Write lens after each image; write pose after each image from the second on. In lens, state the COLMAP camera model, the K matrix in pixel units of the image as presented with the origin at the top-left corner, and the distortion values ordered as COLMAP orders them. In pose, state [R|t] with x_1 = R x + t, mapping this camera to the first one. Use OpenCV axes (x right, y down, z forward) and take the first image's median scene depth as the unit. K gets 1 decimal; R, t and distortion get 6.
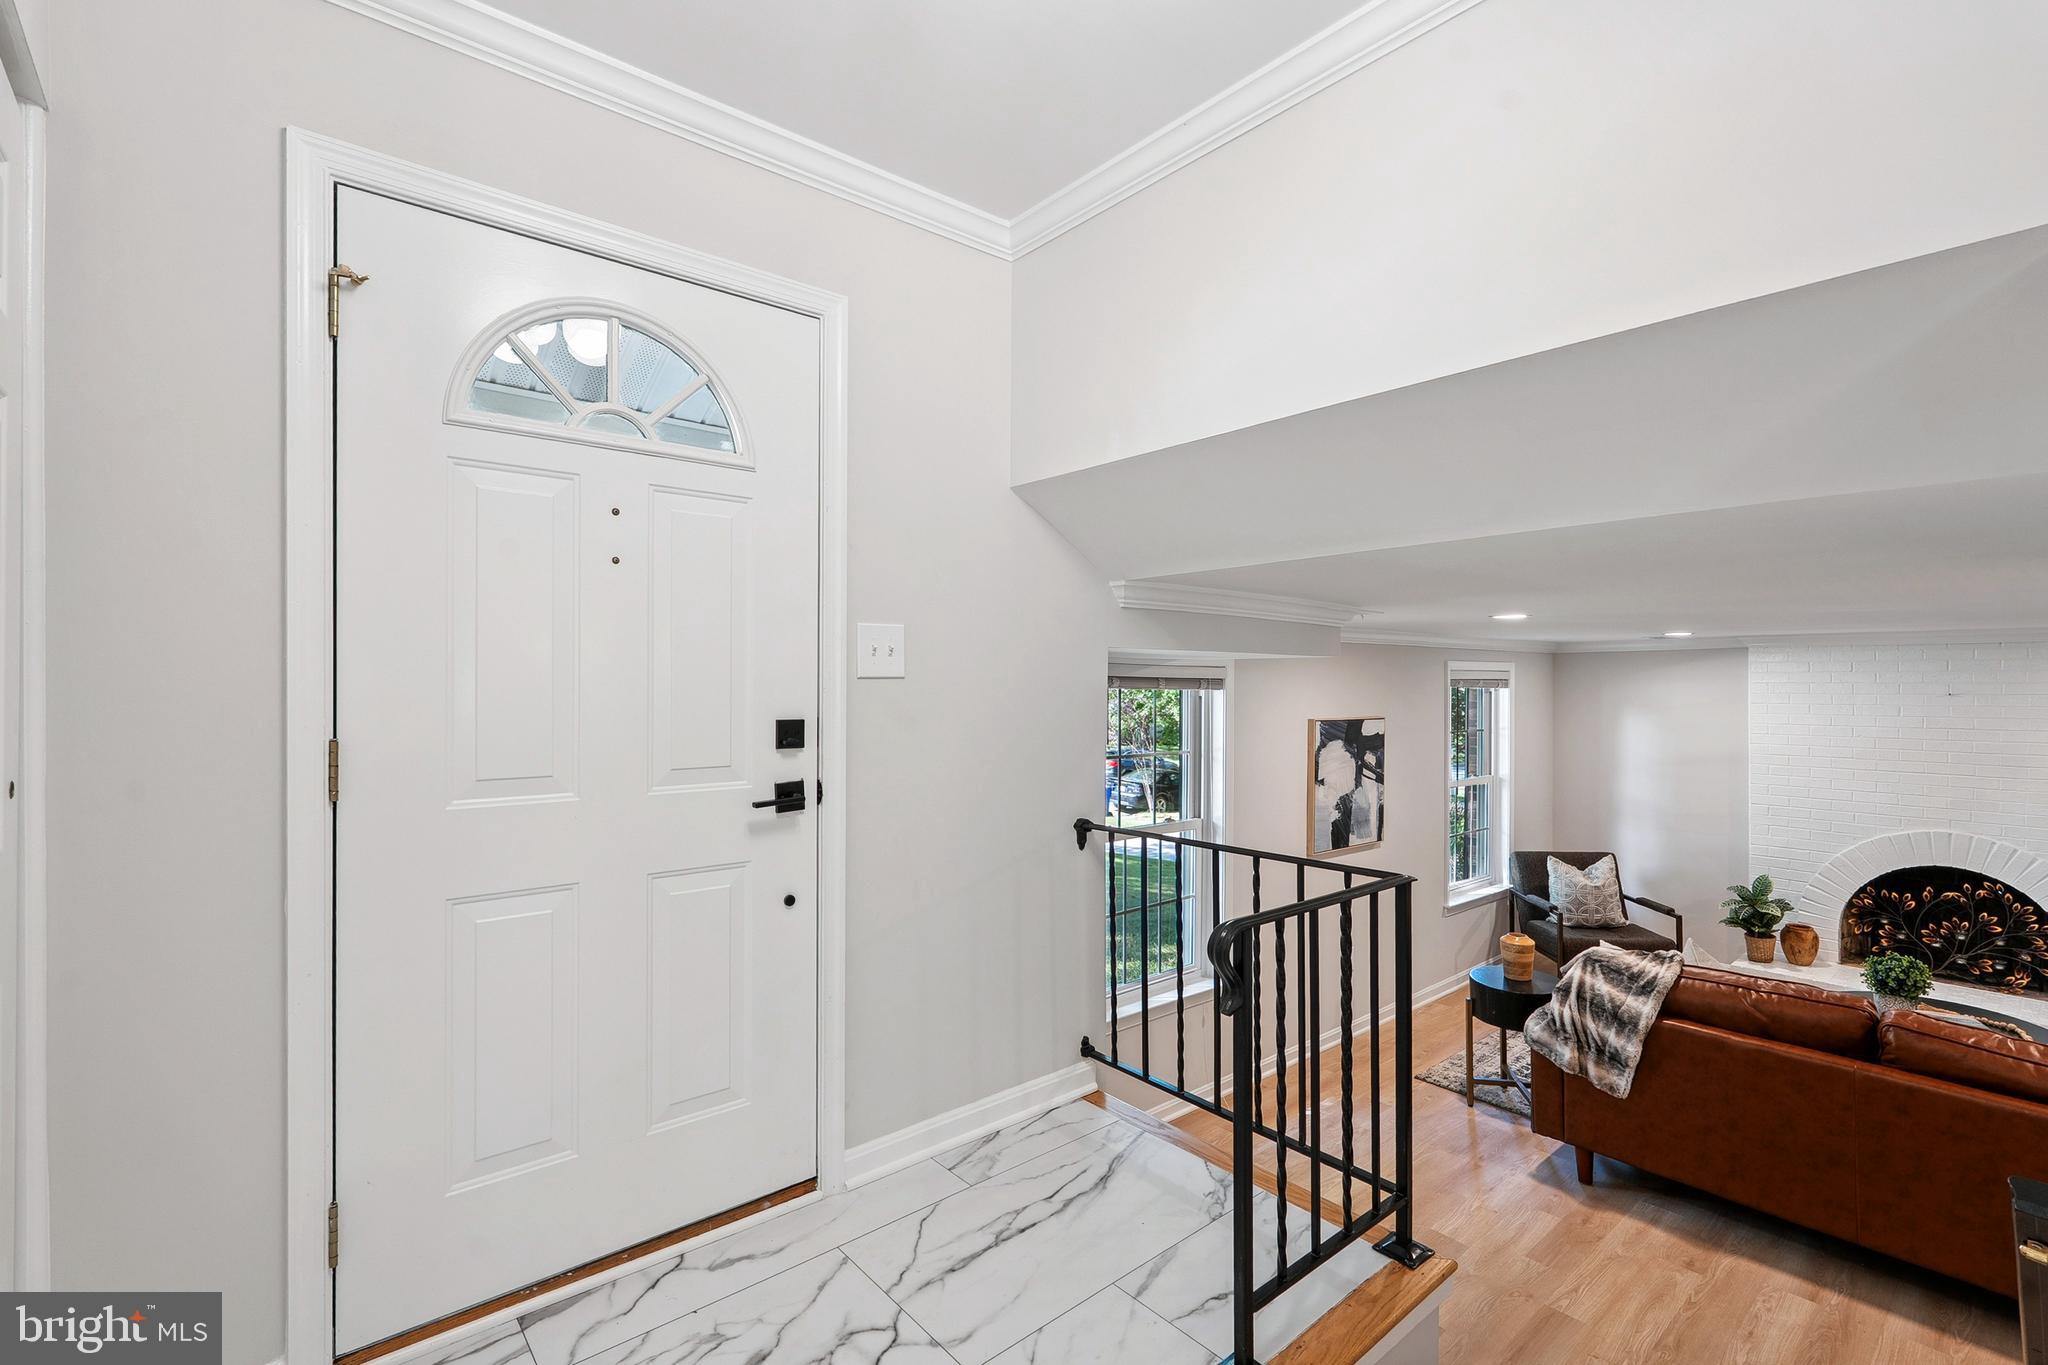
lens RADIAL K [[907.2, 0, 1021.1], [0, 907.2, 682.9], [0, 0, 1]] dist [-0.003121, 0.000069]
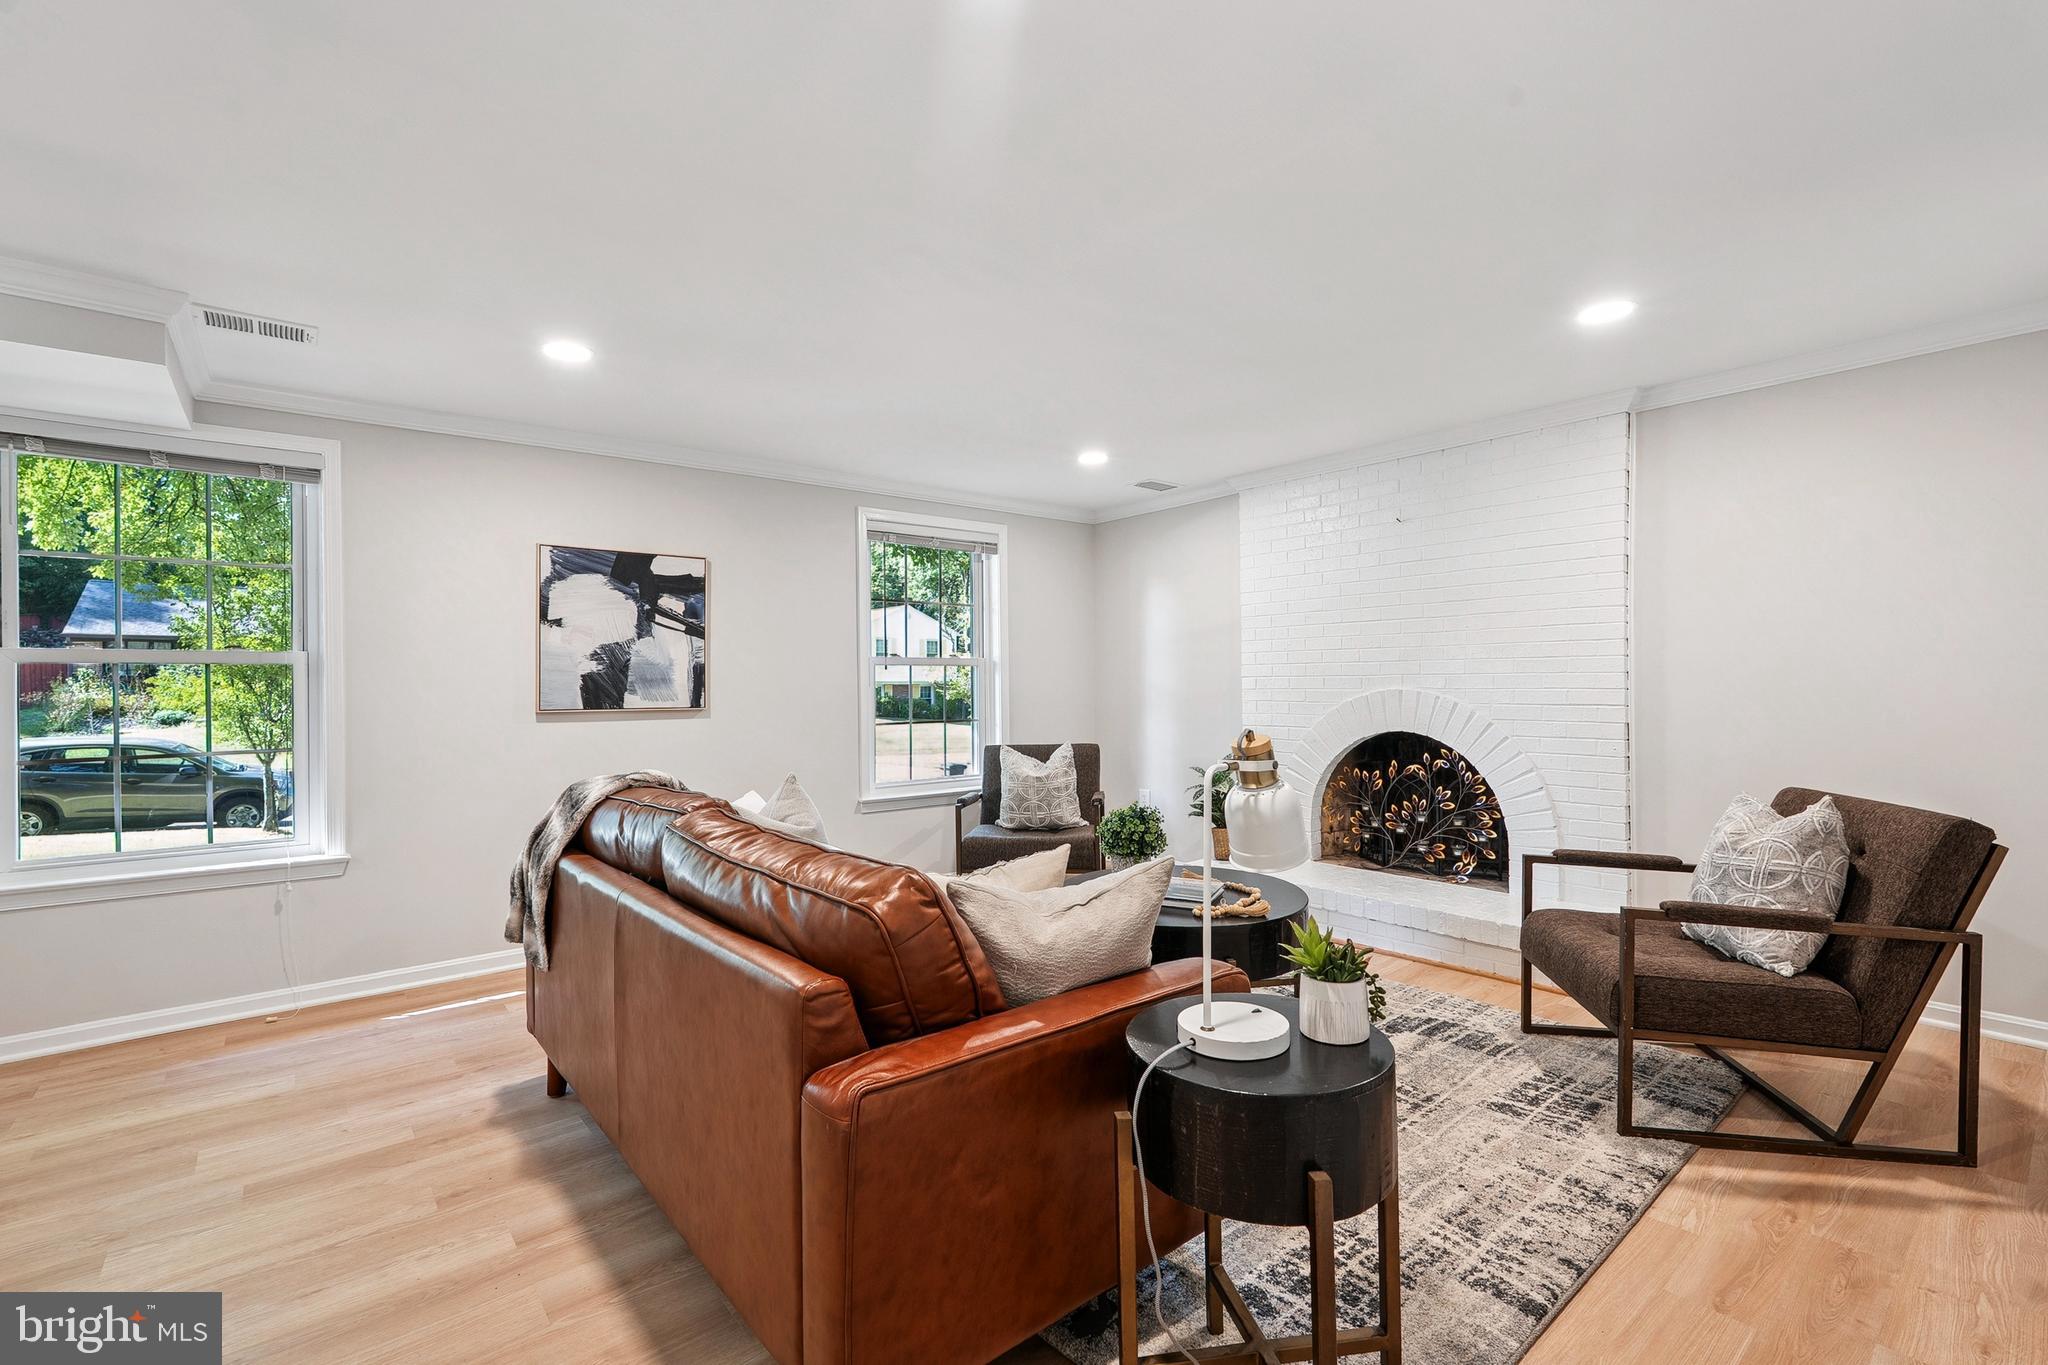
lens RADIAL K [[907.2, 0, 1030.8], [0, 907.2, 679.4], [0, 0, 1]] dist [-0.003121, 0.000069]
pose [[0.999922, -0.012230, 0.002706, 0.695141], [0.012246, 0.999907, -0.006044, 0.157911], [-0.002632, 0.006076, 0.999978, 0.188832]]
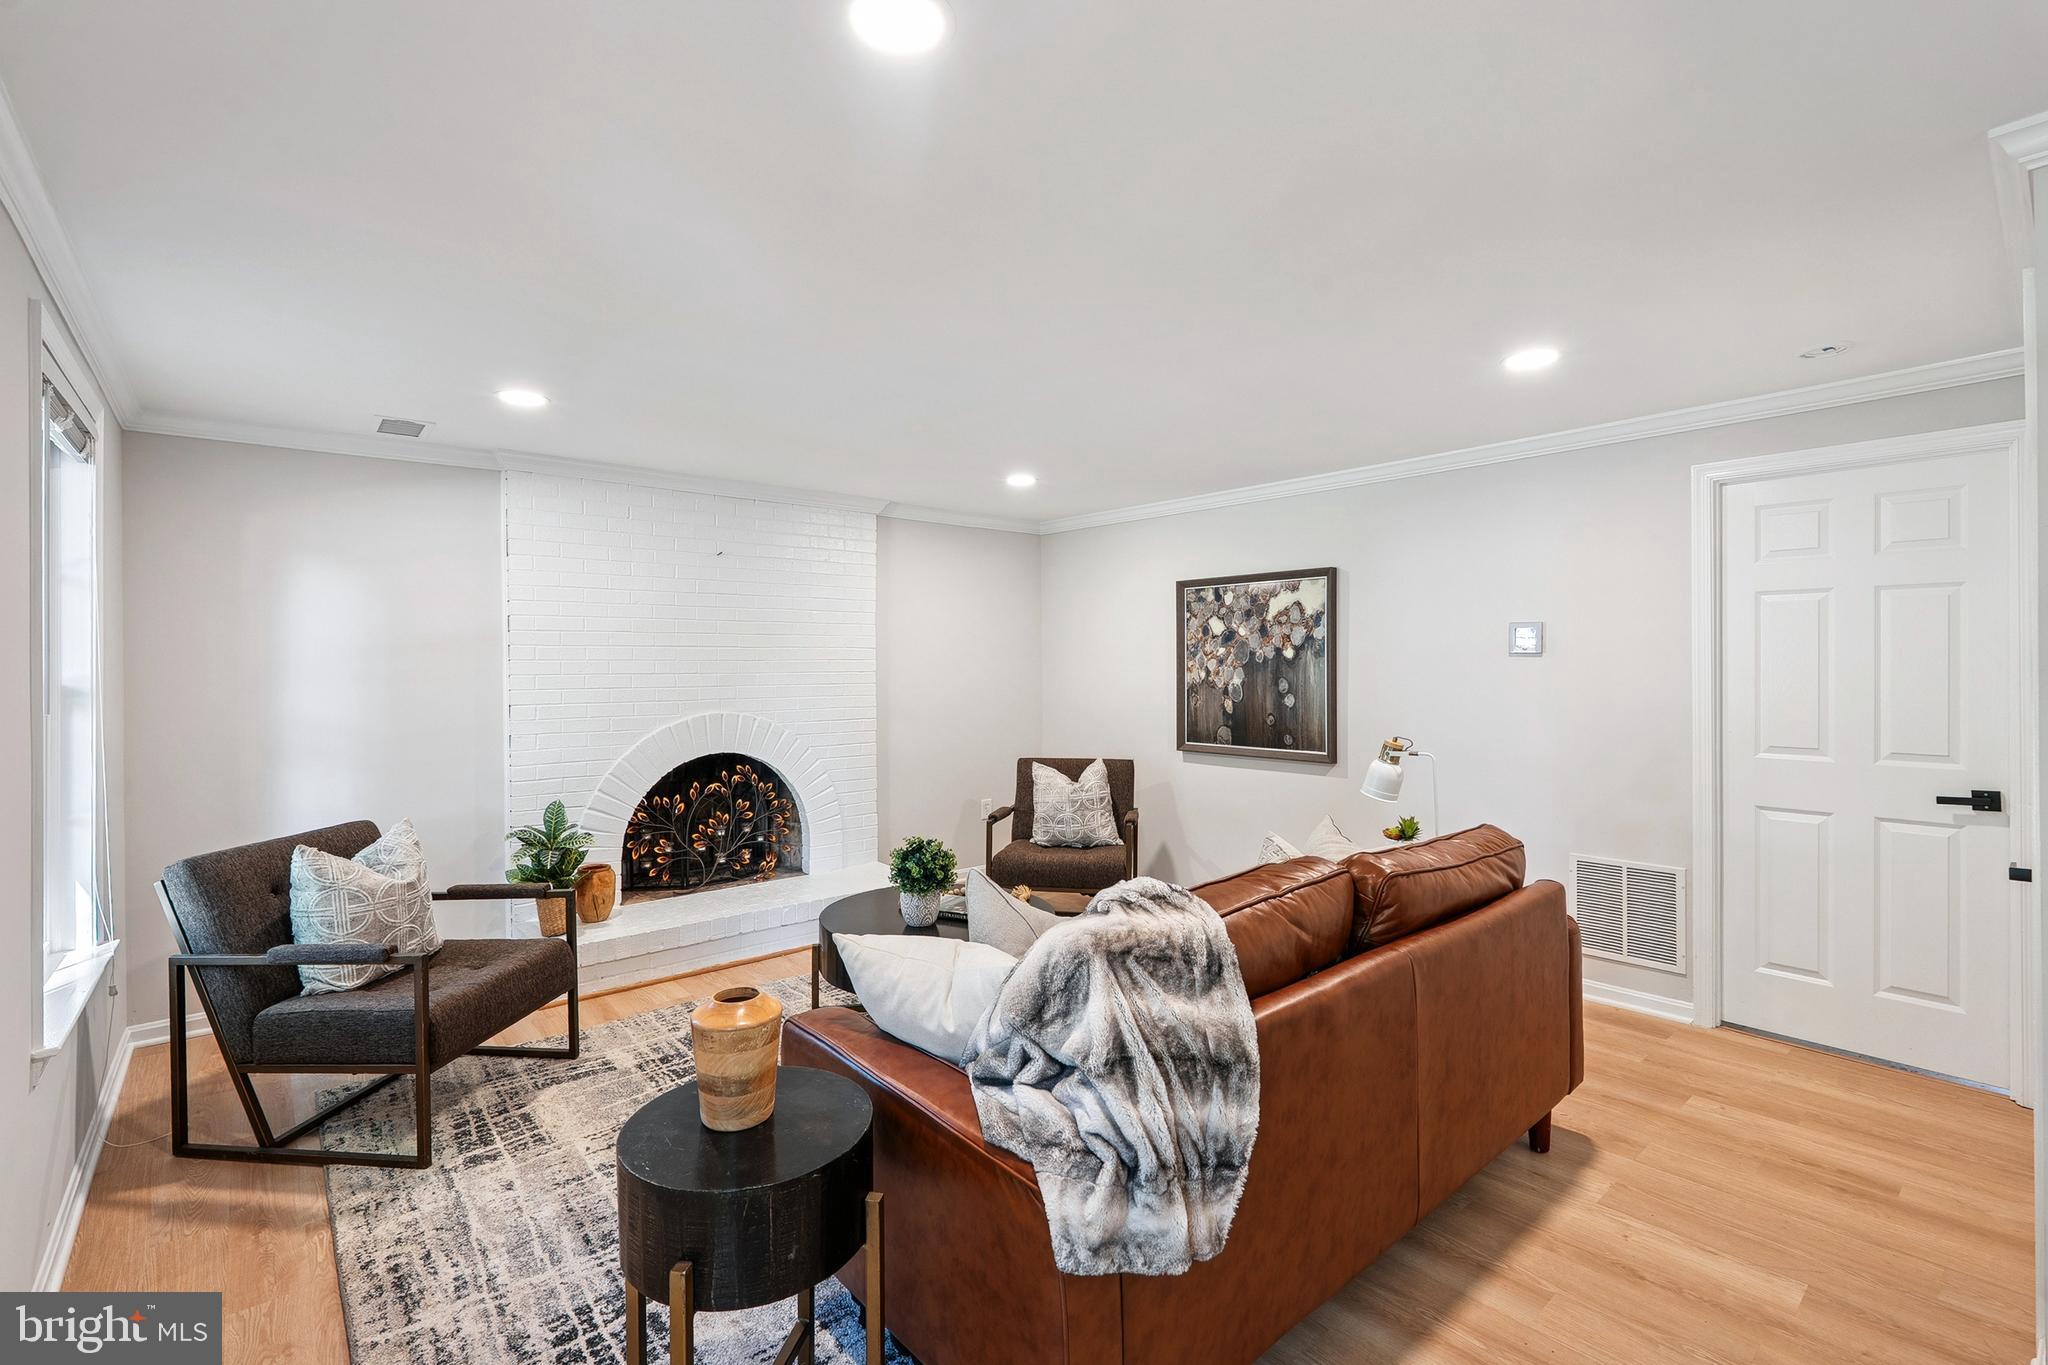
lens RADIAL K [[907.2, 0, 1020.4], [0, 907.2, 663.7], [0, 0, 1]] dist [-0.003121, 0.000069]
pose [[-0.024526, -0.003626, 0.999693, 0.157295], [0.014803, 0.999882, 0.003990, 0.119446], [-0.999590, 0.014897, -0.024469, 0.736747]]
